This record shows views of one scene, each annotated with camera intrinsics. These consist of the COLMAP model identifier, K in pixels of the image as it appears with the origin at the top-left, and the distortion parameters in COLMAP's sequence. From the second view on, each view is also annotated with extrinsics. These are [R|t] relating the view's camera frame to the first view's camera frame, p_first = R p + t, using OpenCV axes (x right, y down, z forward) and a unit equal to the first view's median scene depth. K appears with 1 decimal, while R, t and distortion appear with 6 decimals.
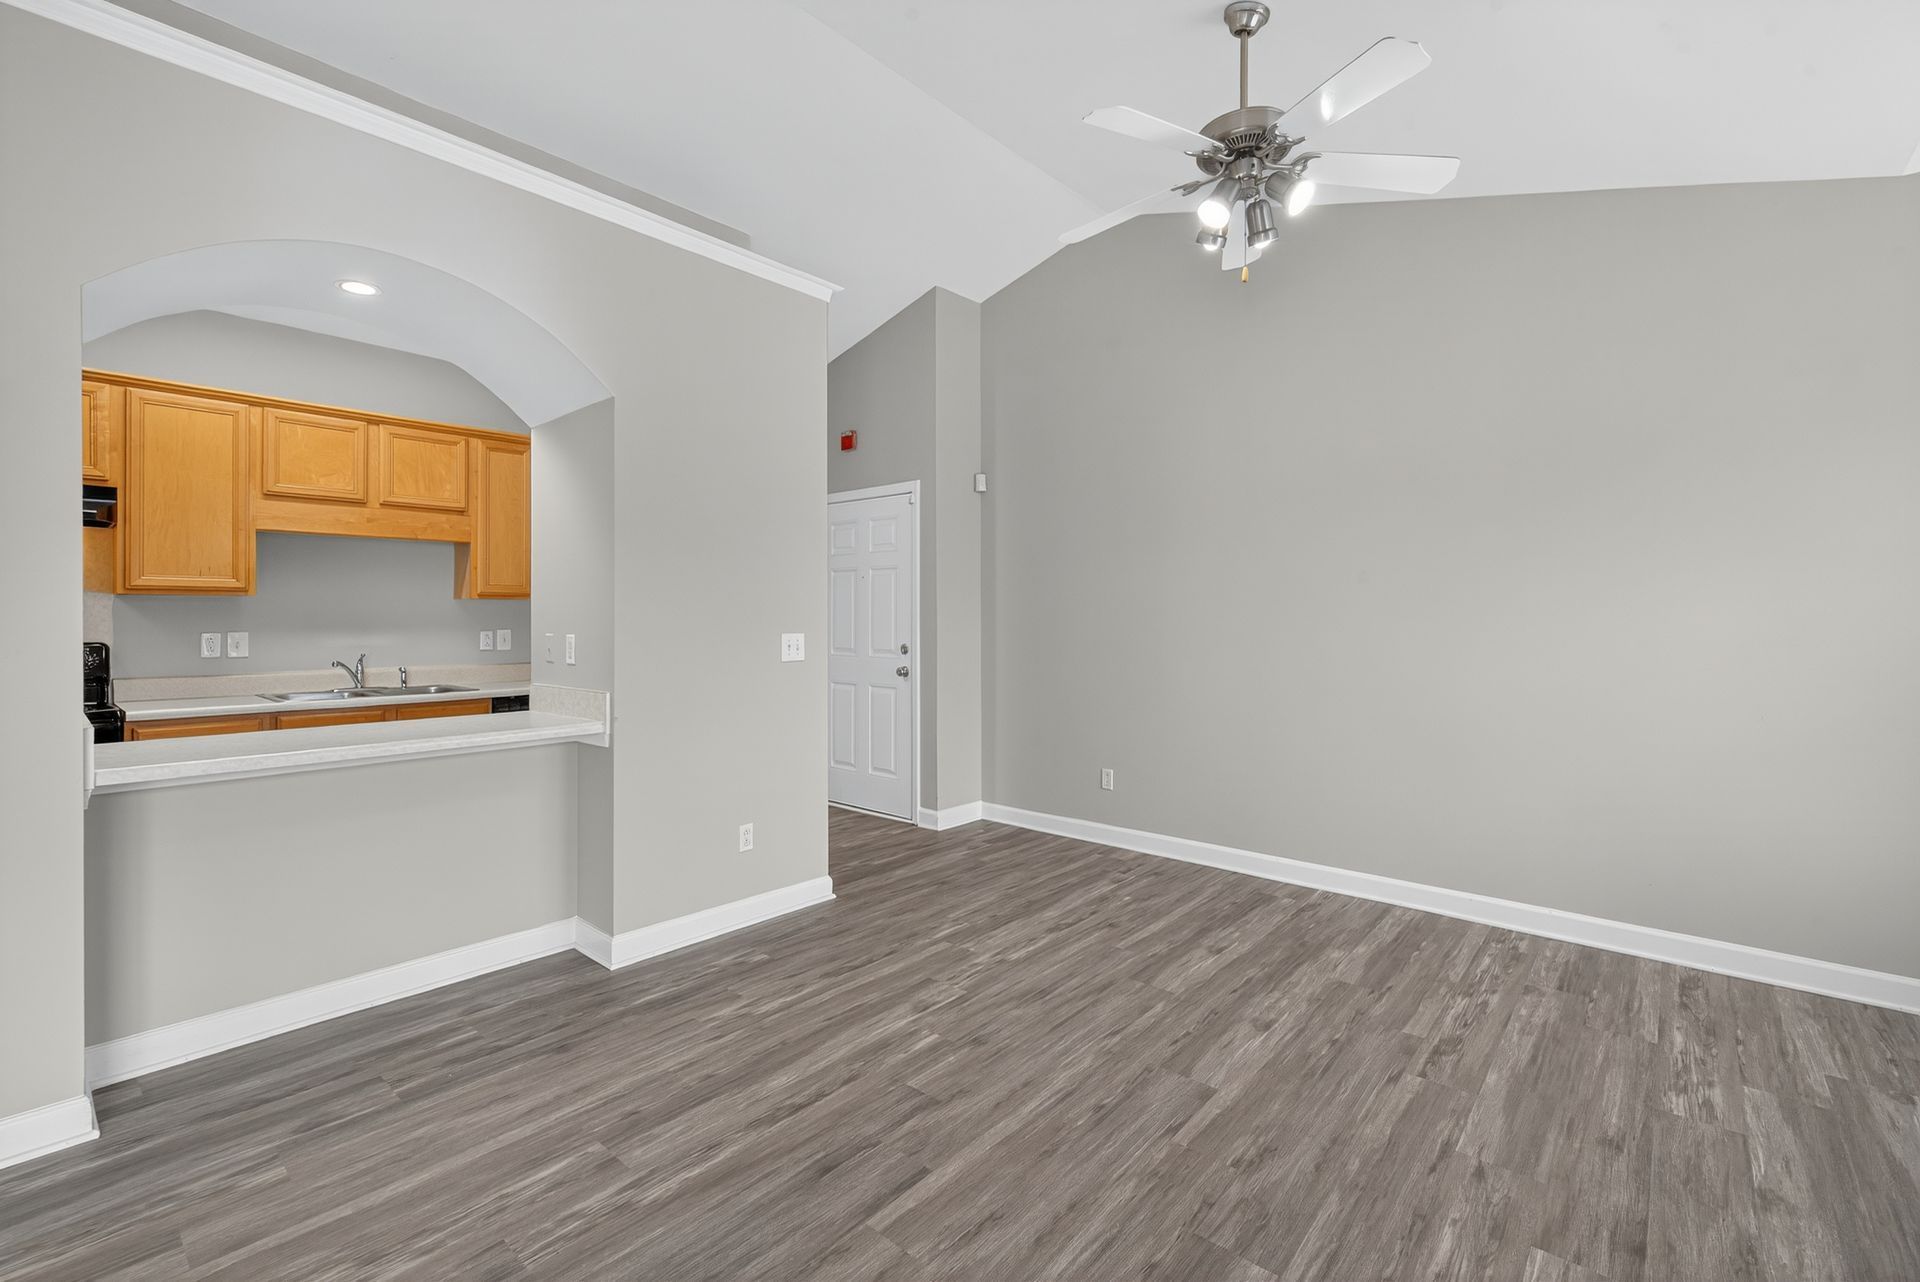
lens RADIAL K [[834.2, 0, 963.9], [0, 834.2, 613.8], [0, 0, 1]] dist [-0.003974, 0.000673]
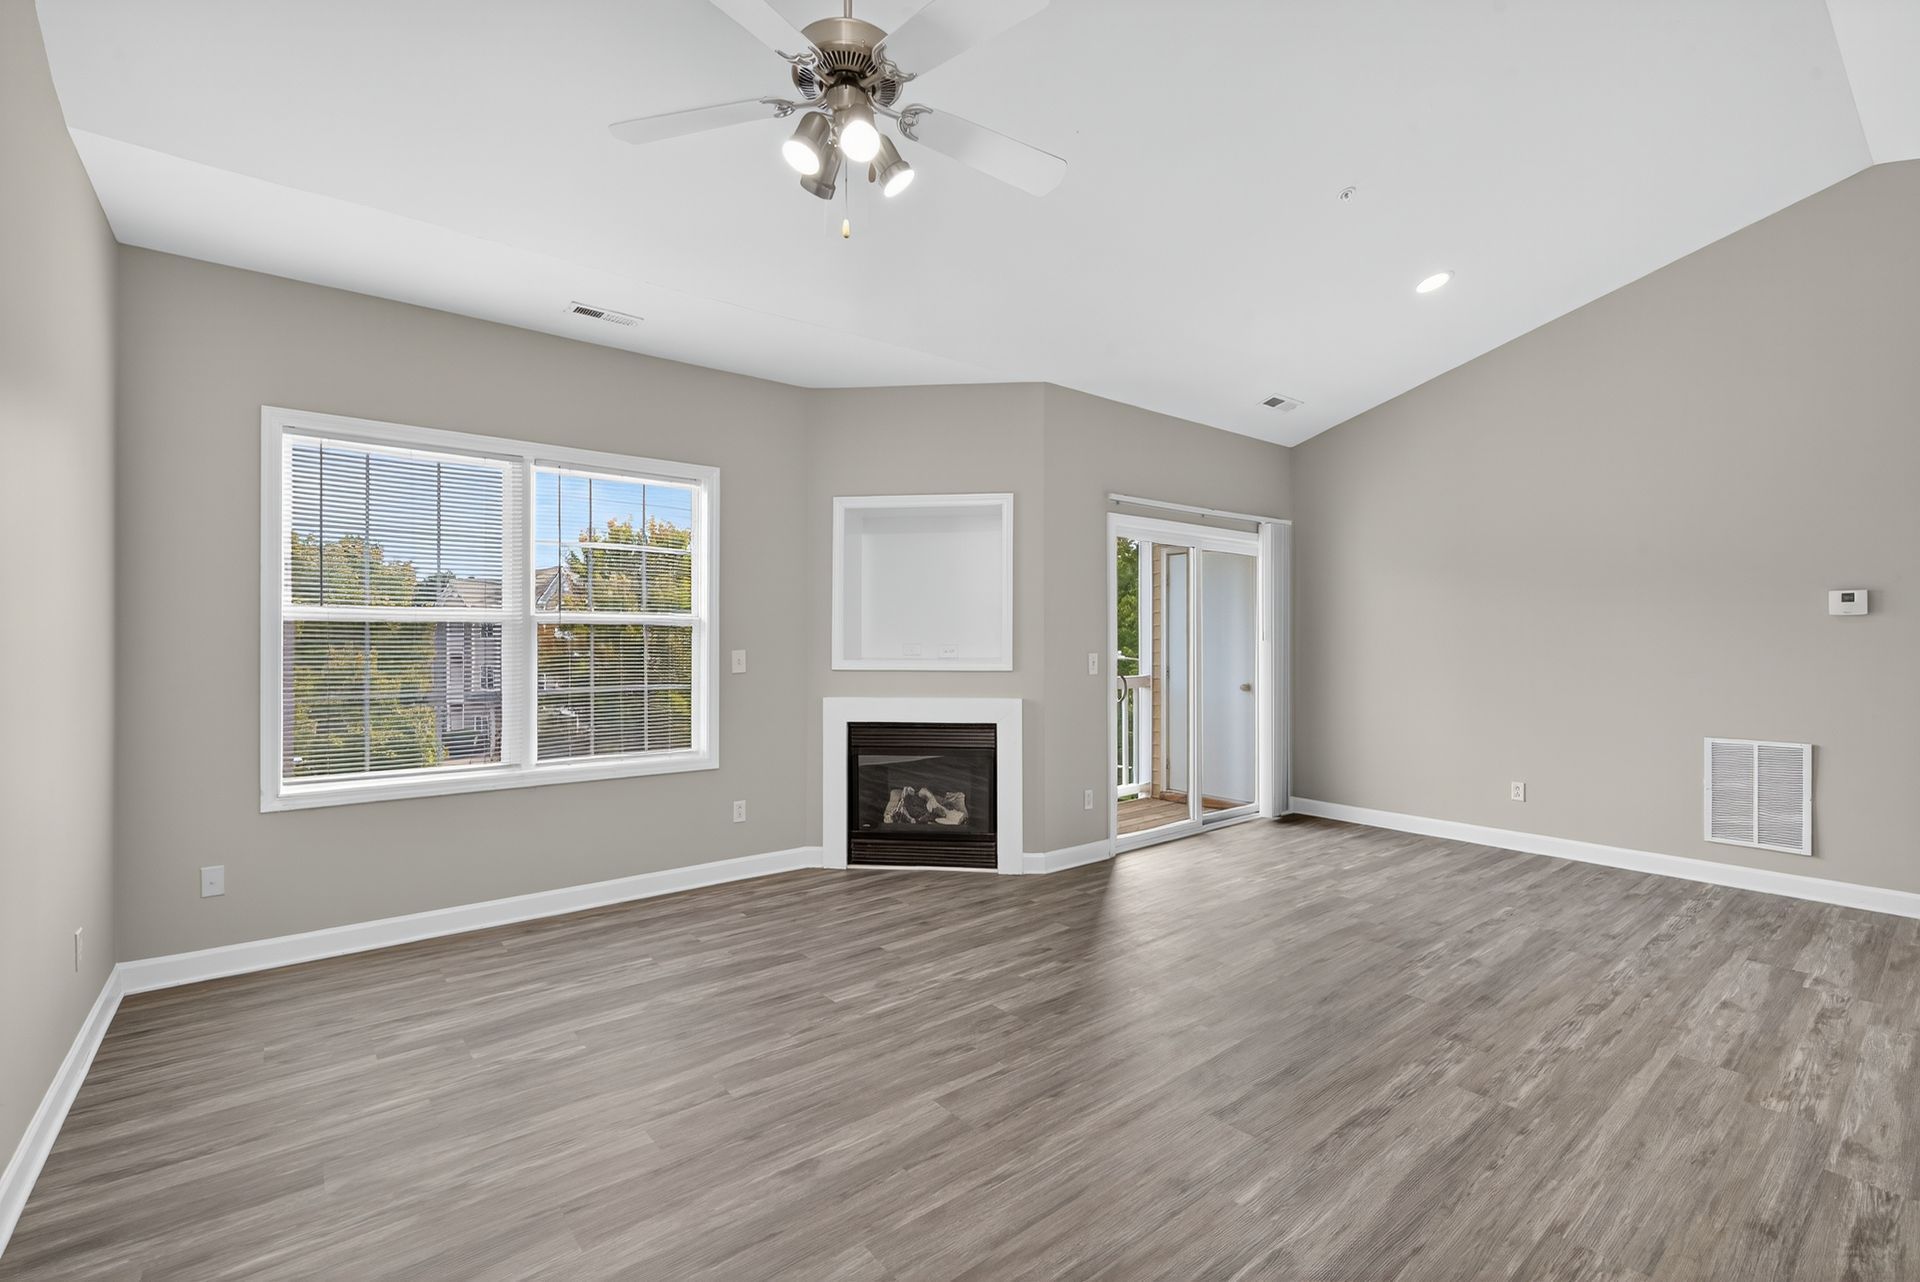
lens RADIAL K [[834.2, 0, 959.9], [0, 834.2, 641.8], [0, 0, 1]] dist [-0.003974, 0.000673]
pose [[-0.984523, 0.001864, 0.175245, 0.069044], [0.001725, 0.999998, -0.000947, 0.004397], [-0.175247, -0.000630, -0.984524, 1.511164]]
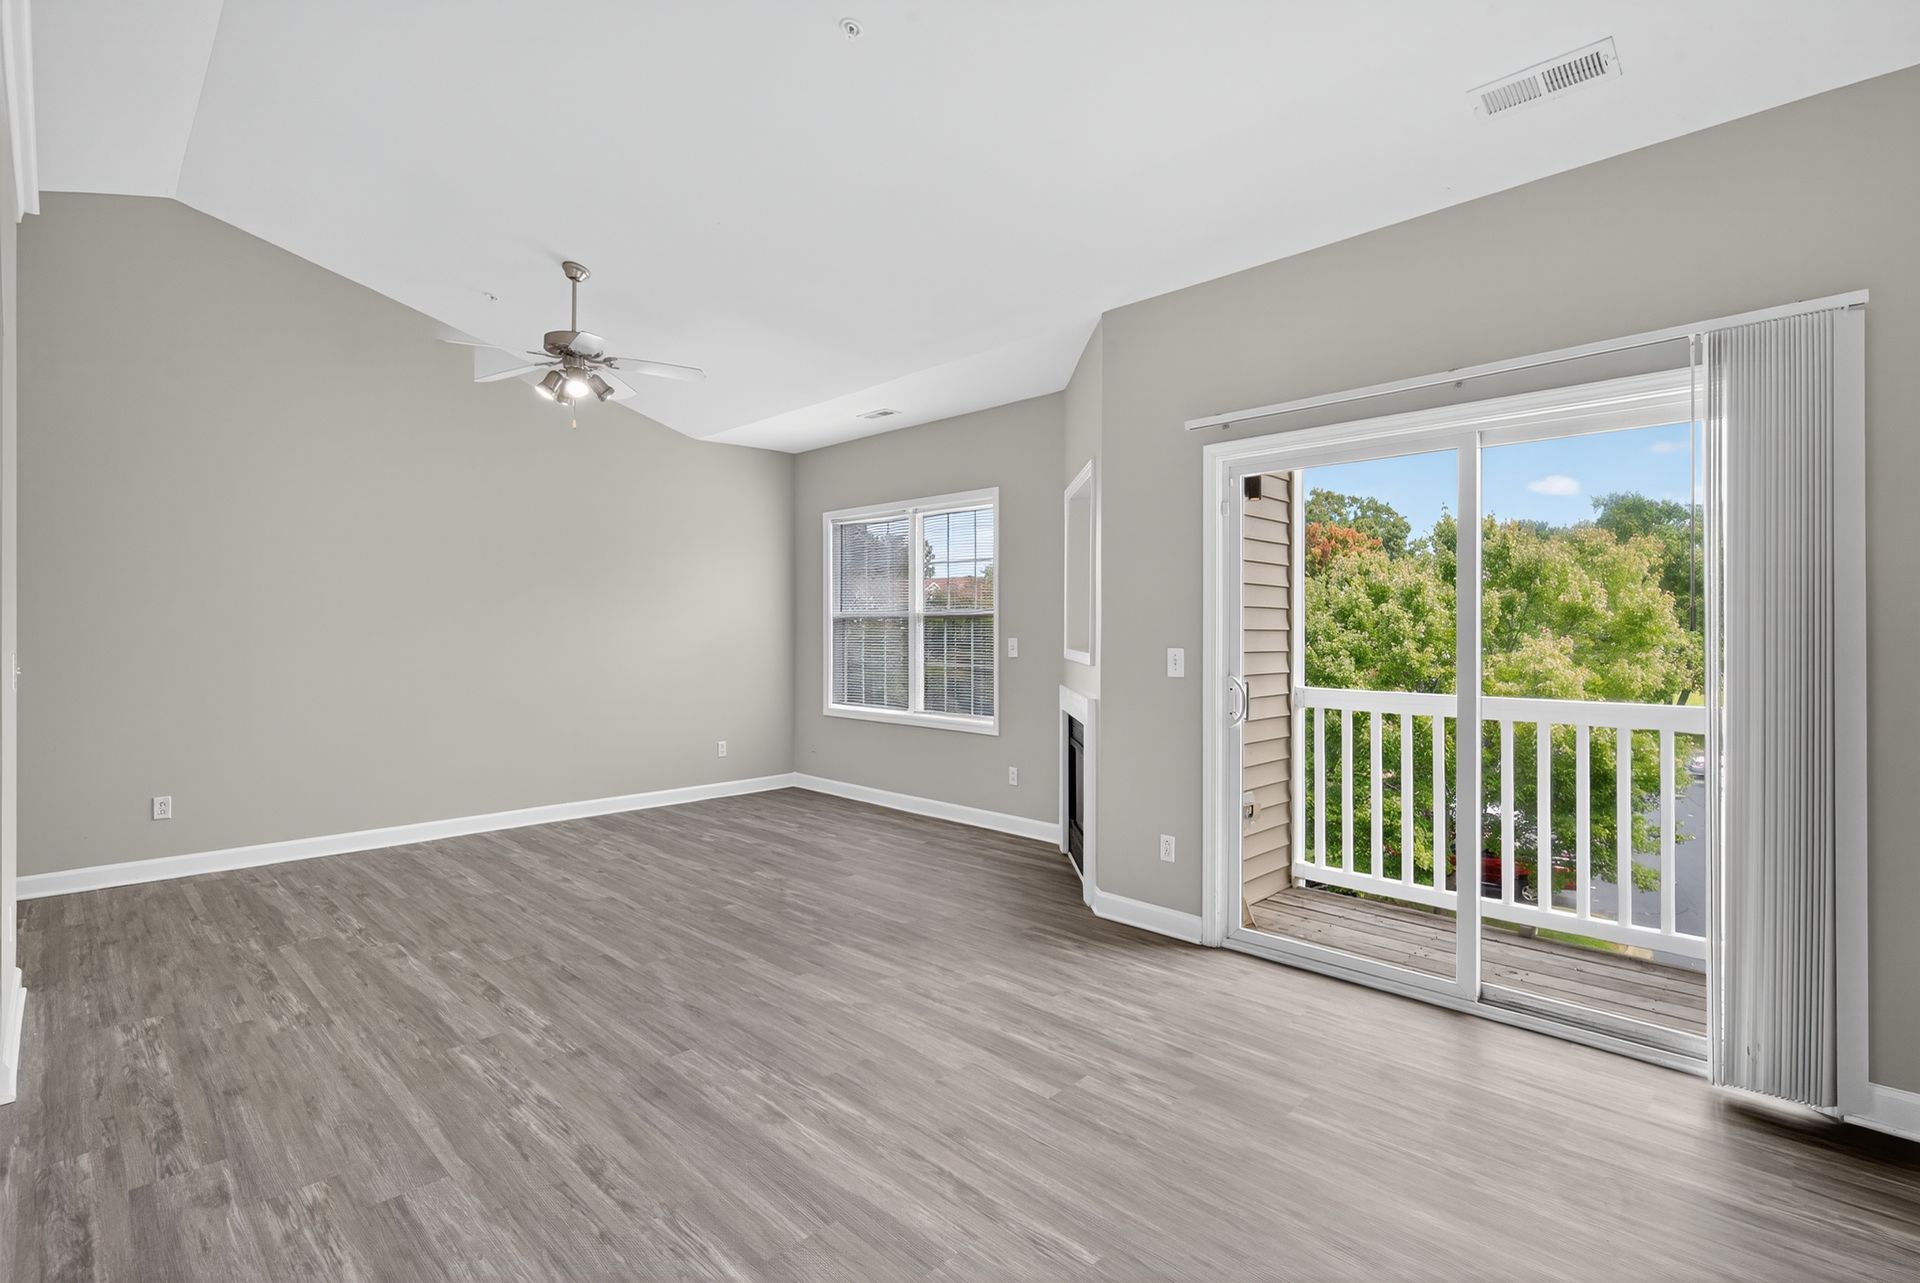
lens RADIAL K [[905.4, 0, 957.9], [0, 905.4, 636.2], [0, 0, 1]] dist [0.001201, -0.001918]
pose [[0.066605, -0.006538, 0.997758, -1.181340], [-0.002899, 0.999973, 0.006746, 0.000550], [-0.997775, -0.003341, 0.066584, 0.099294]]
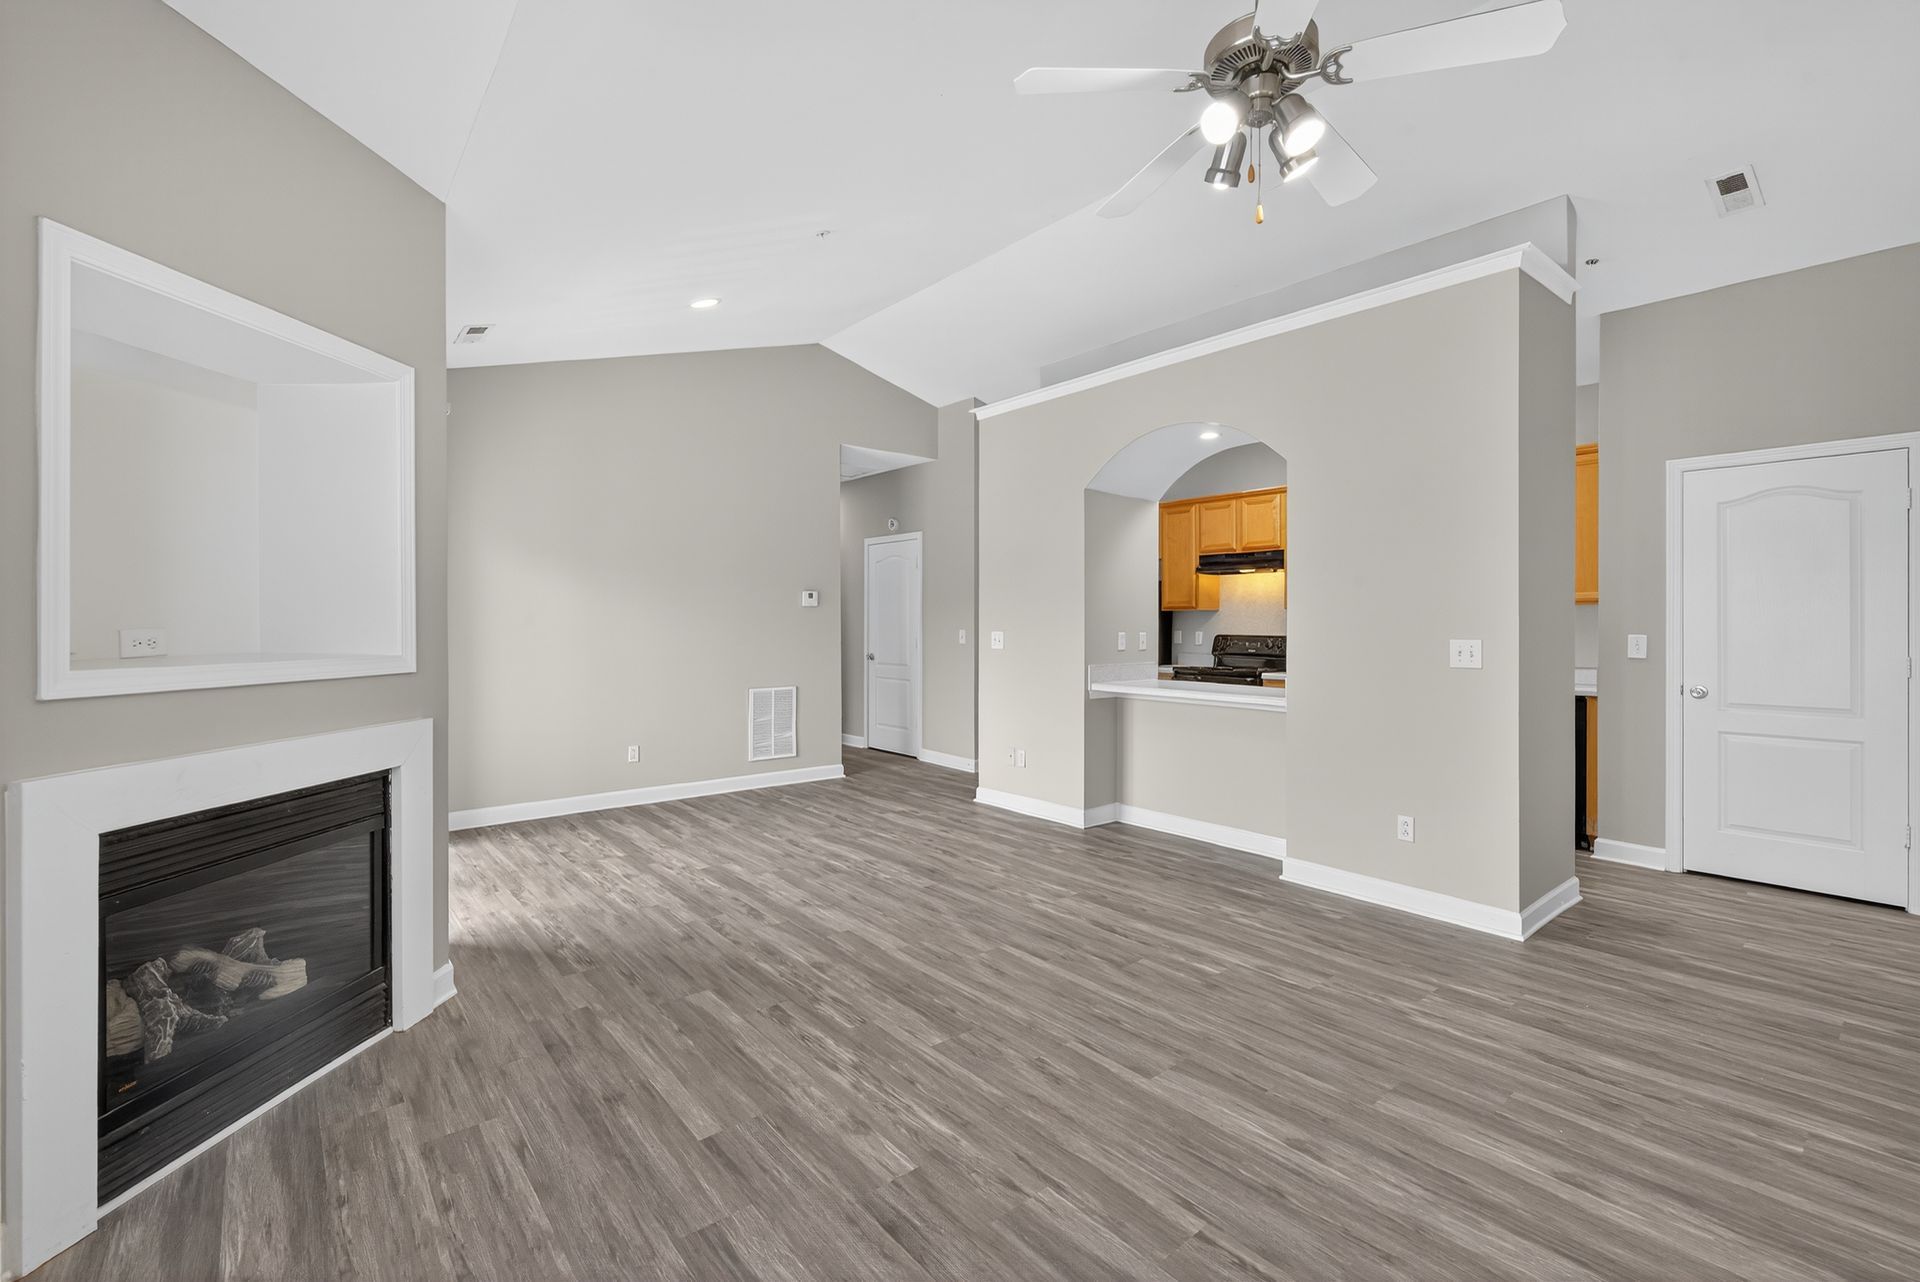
lens RADIAL K [[834.2, 0, 950.0], [0, 834.2, 611.0], [0, 0, 1]] dist [-0.003974, 0.000673]
pose [[-0.170587, -0.011427, -0.985276, 1.031996], [0.002235, 0.999926, -0.011984, 0.001811], [0.985340, -0.004247, -0.170549, 0.703372]]
